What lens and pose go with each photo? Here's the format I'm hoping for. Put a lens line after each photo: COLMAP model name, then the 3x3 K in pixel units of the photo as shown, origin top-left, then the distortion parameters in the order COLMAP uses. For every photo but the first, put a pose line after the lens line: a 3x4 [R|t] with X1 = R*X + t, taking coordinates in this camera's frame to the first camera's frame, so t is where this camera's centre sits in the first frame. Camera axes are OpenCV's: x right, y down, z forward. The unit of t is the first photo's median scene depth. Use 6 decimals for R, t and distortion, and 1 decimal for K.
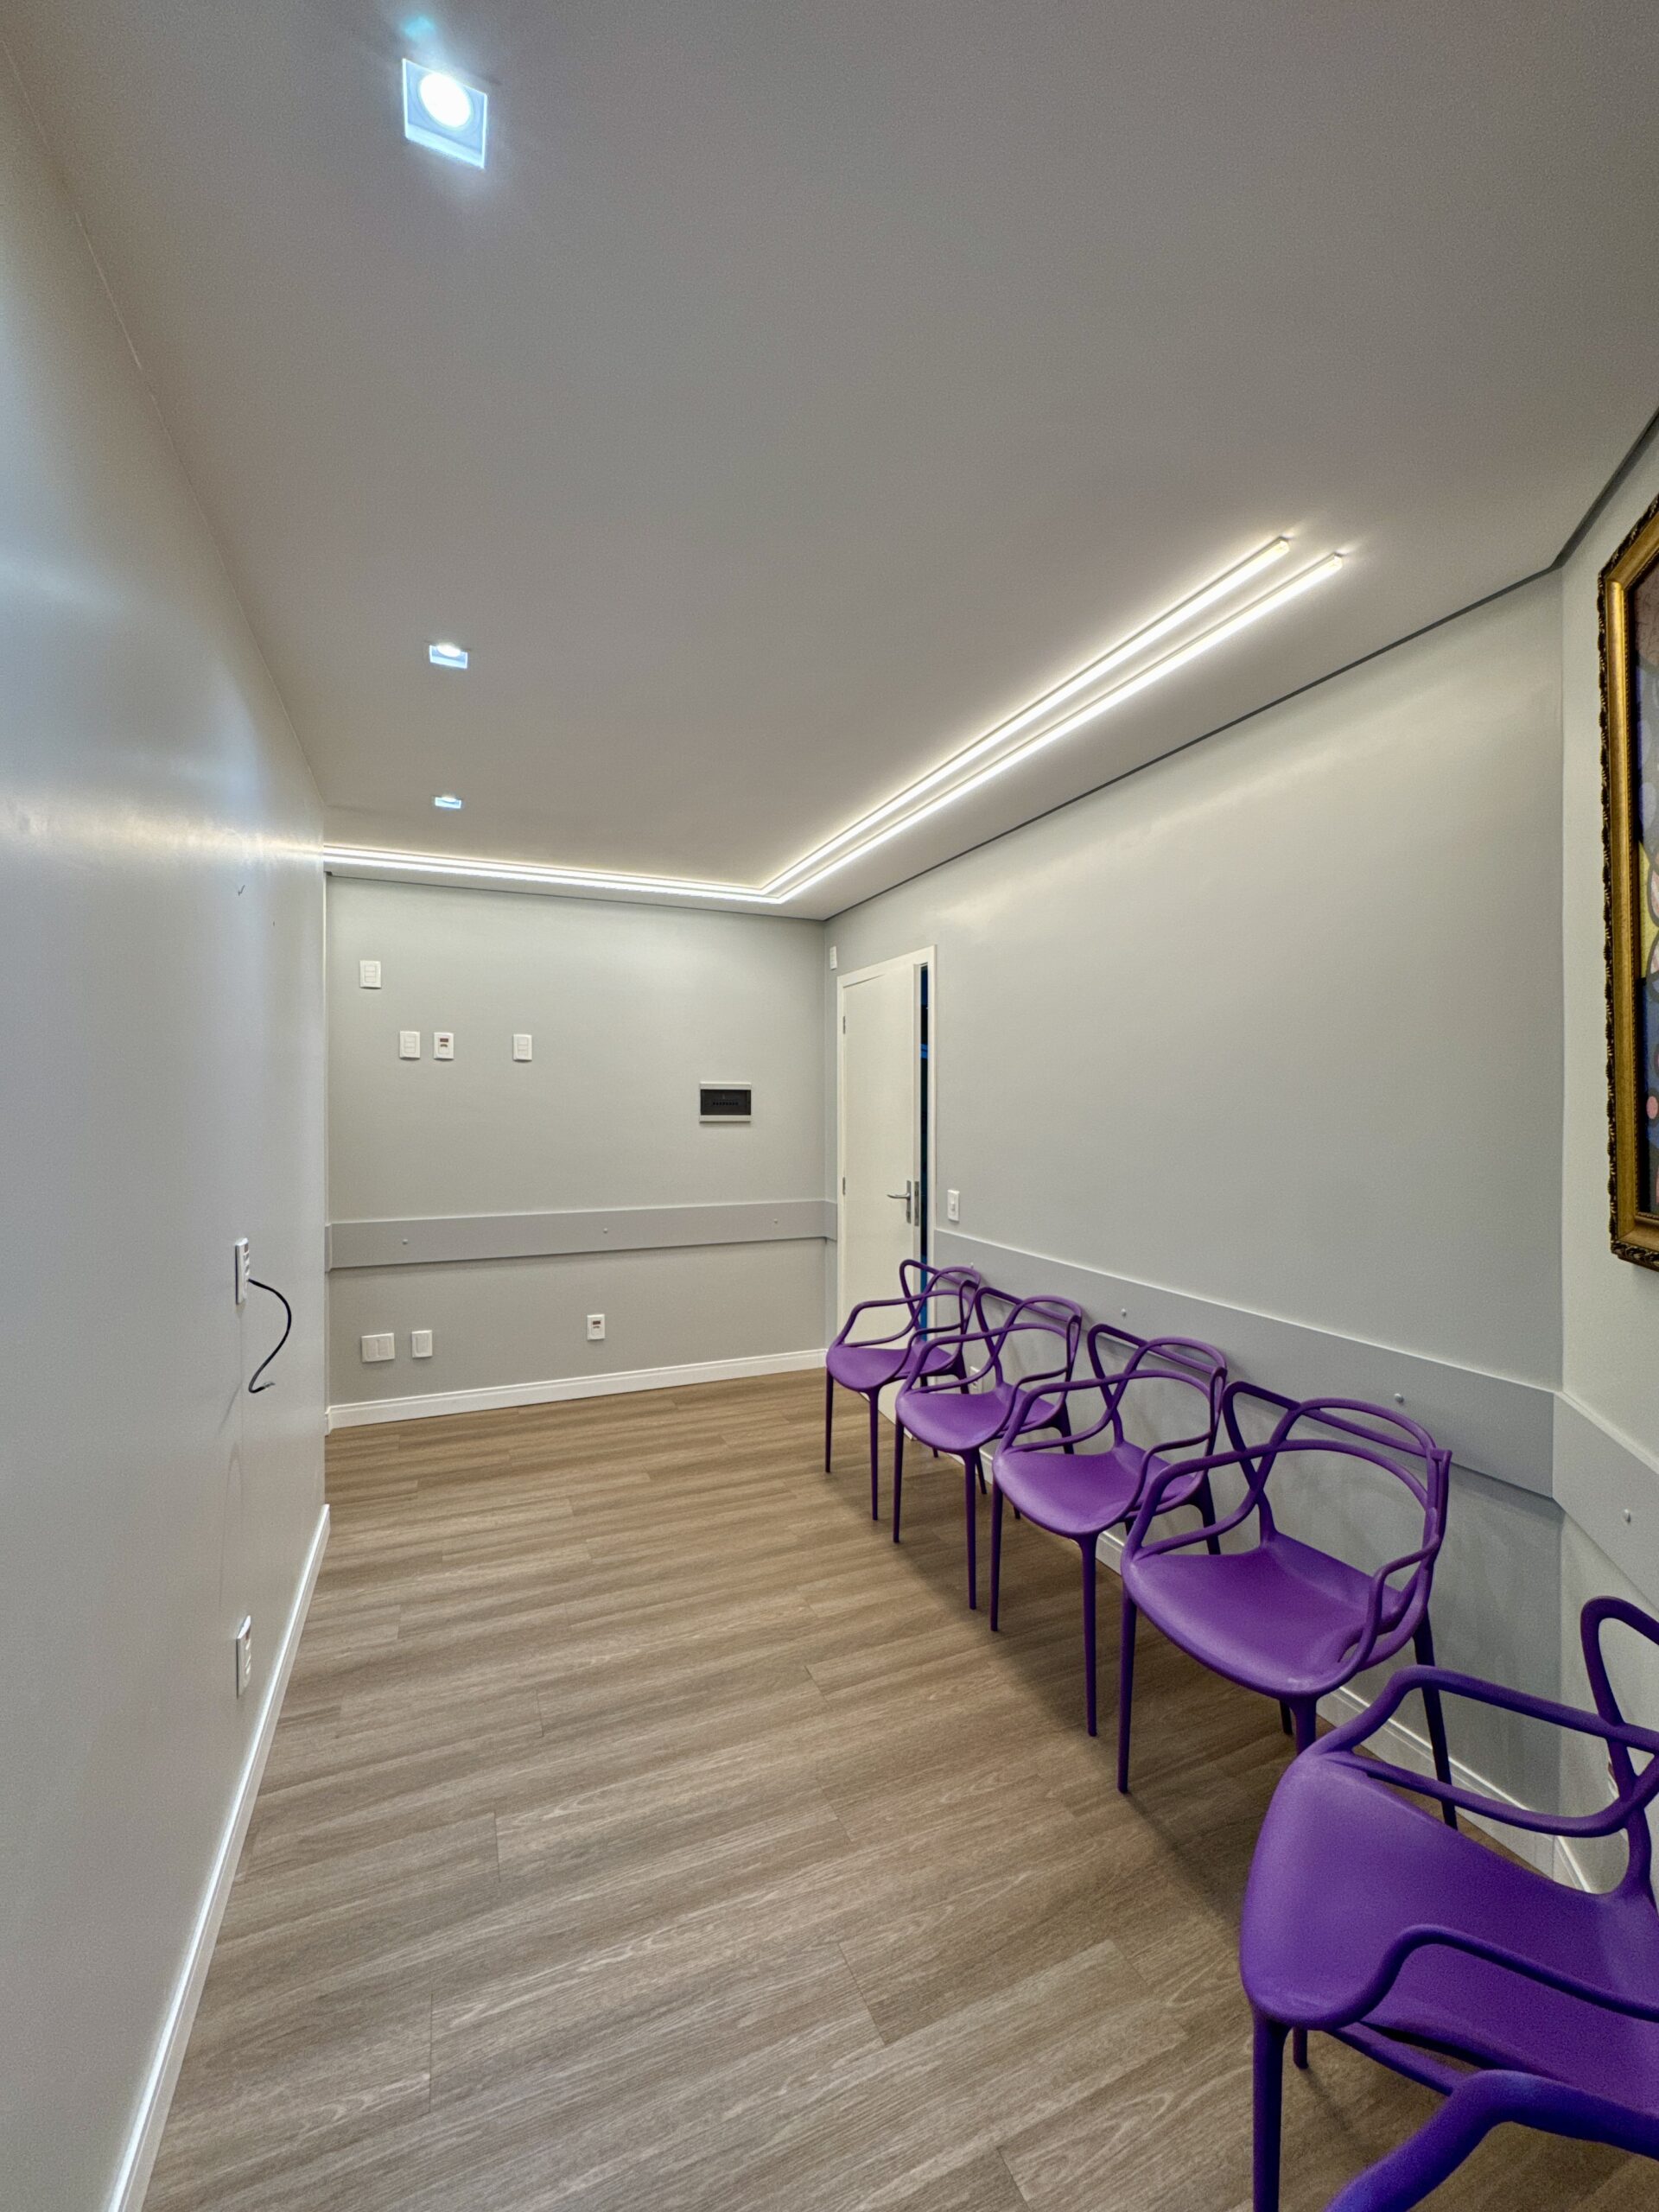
lens RADIAL K [[880.1, 0, 830.7], [0, 880.1, 1104.0], [0, 0, 1]] dist [-0.012963, -0.000064]
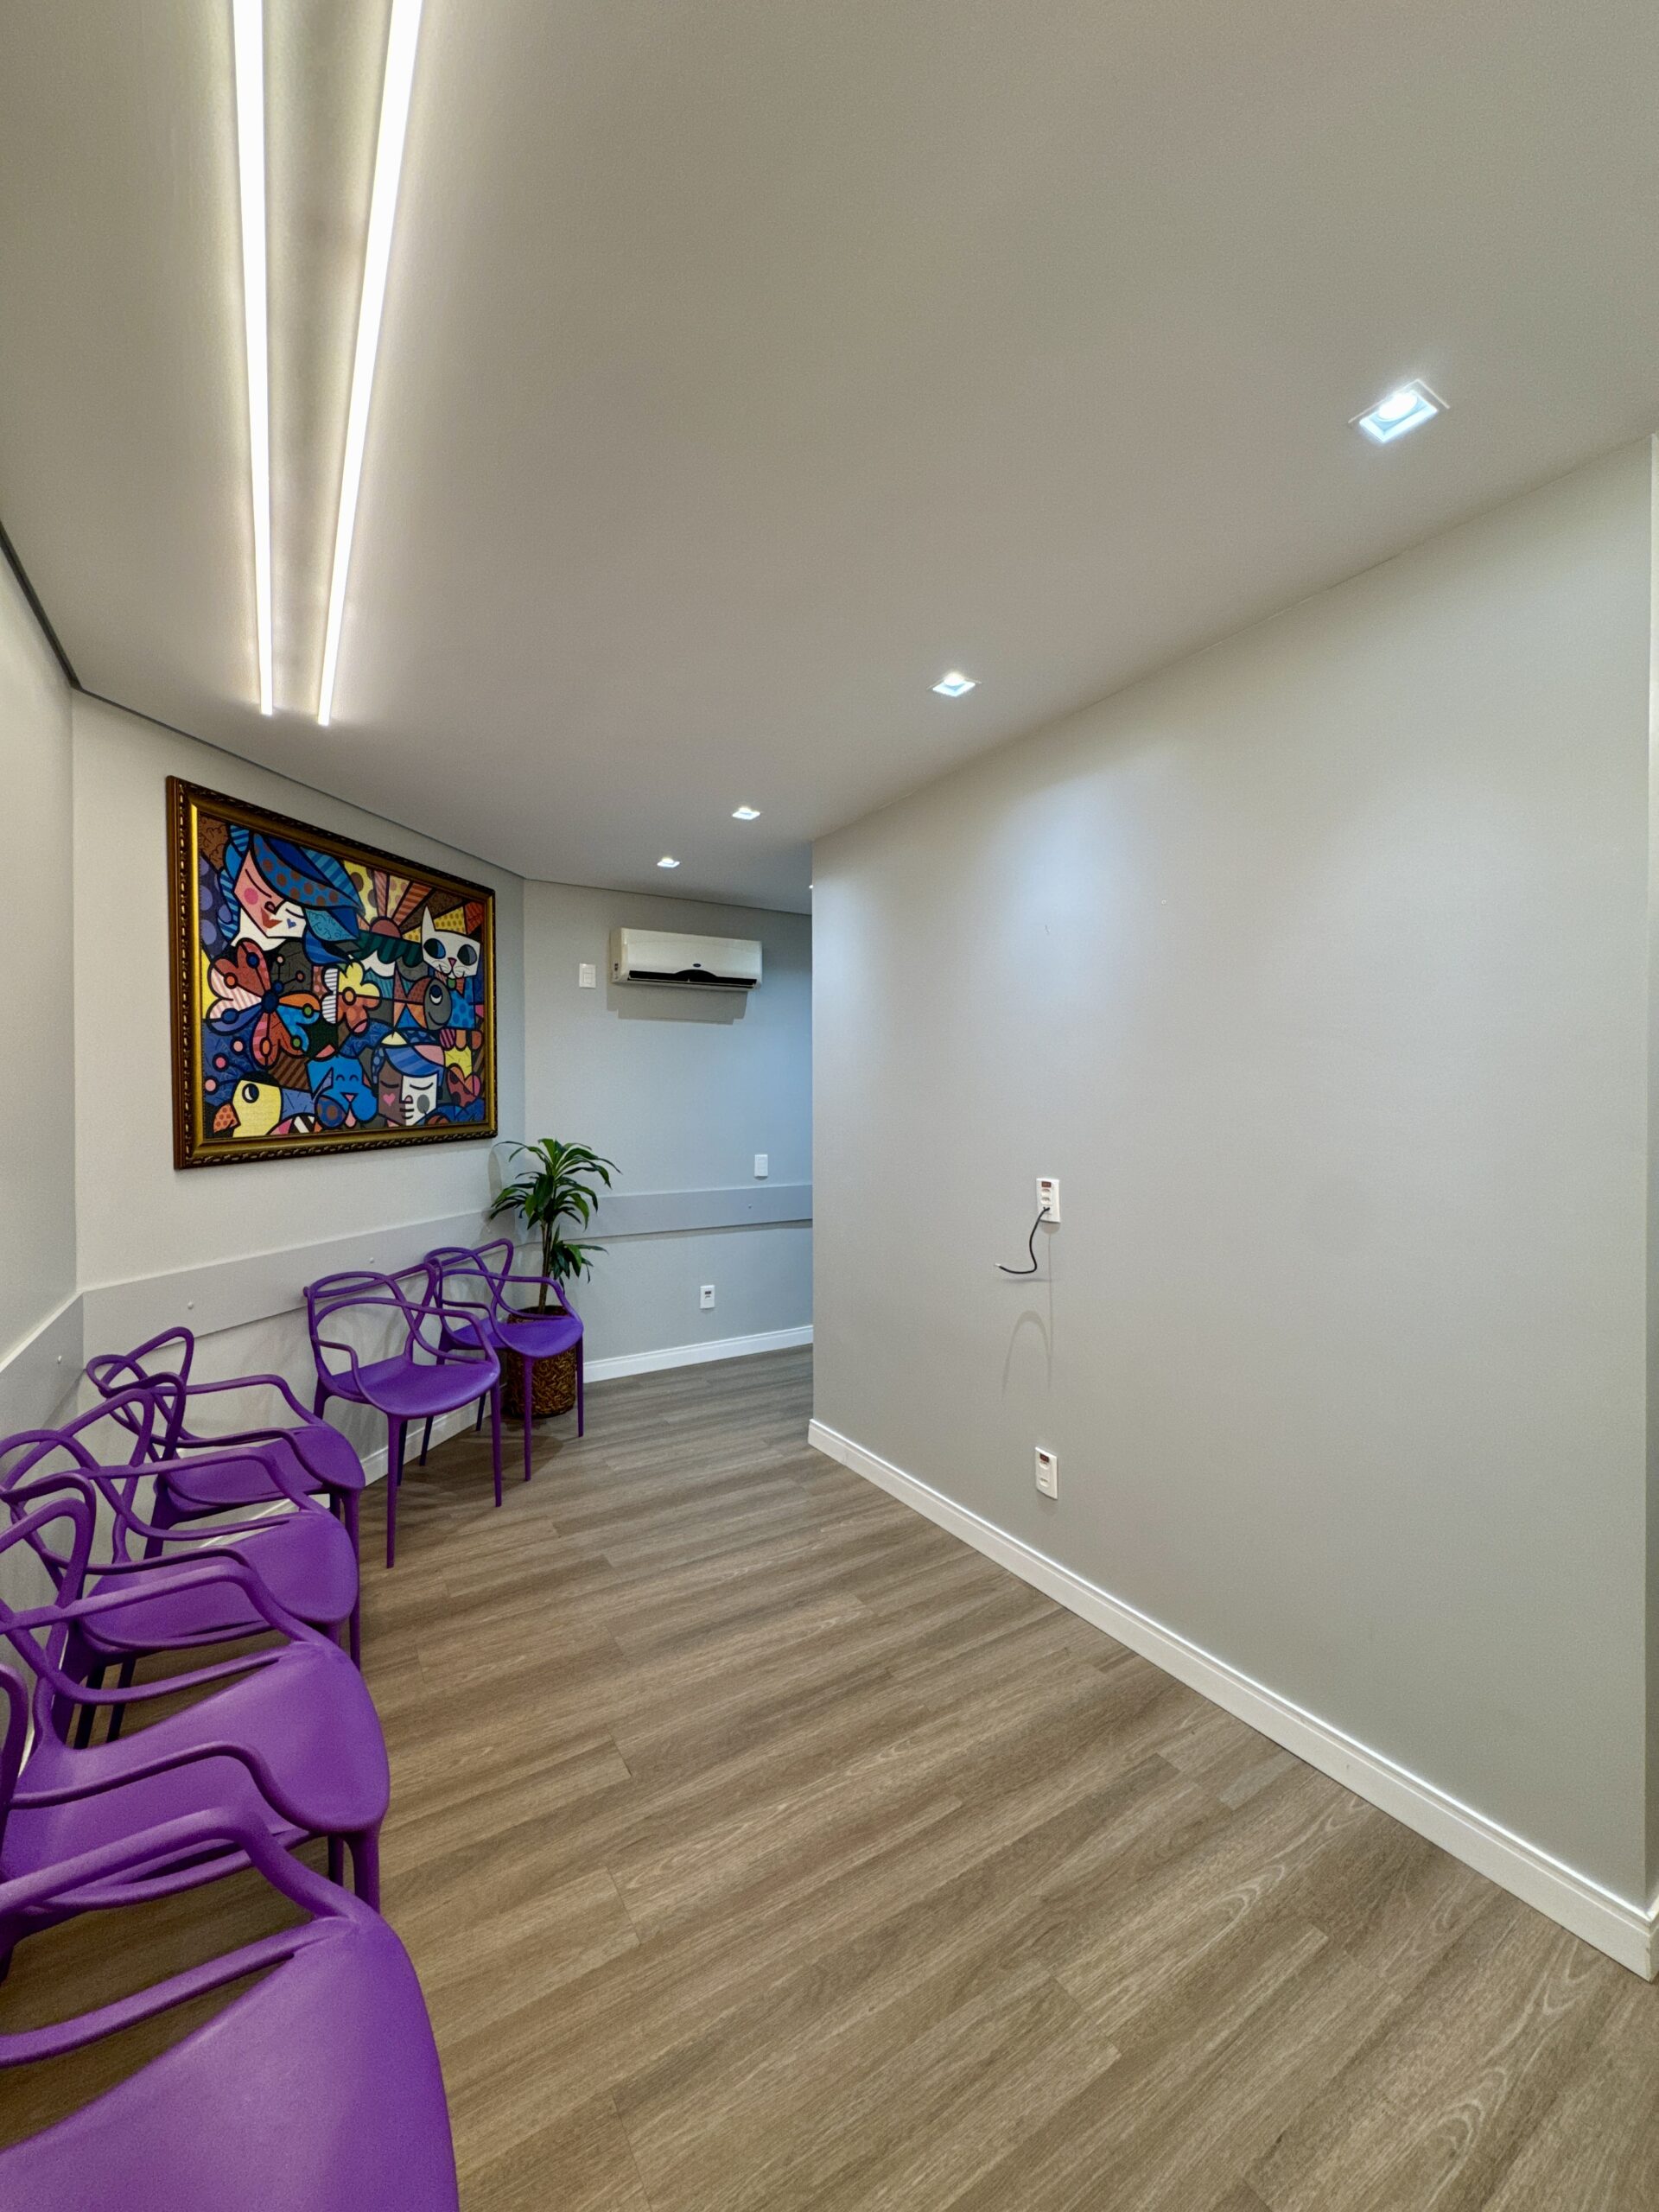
lens RADIAL K [[880.1, 0, 830.7], [0, 880.1, 1104.7], [0, 0, 1]] dist [-0.012963, -0.000064]
pose [[-0.988793, -0.000713, -0.149293, -0.090083], [-0.001306, 0.999992, 0.003876, 0.022357], [0.149289, 0.004027, -0.988785, 1.833018]]
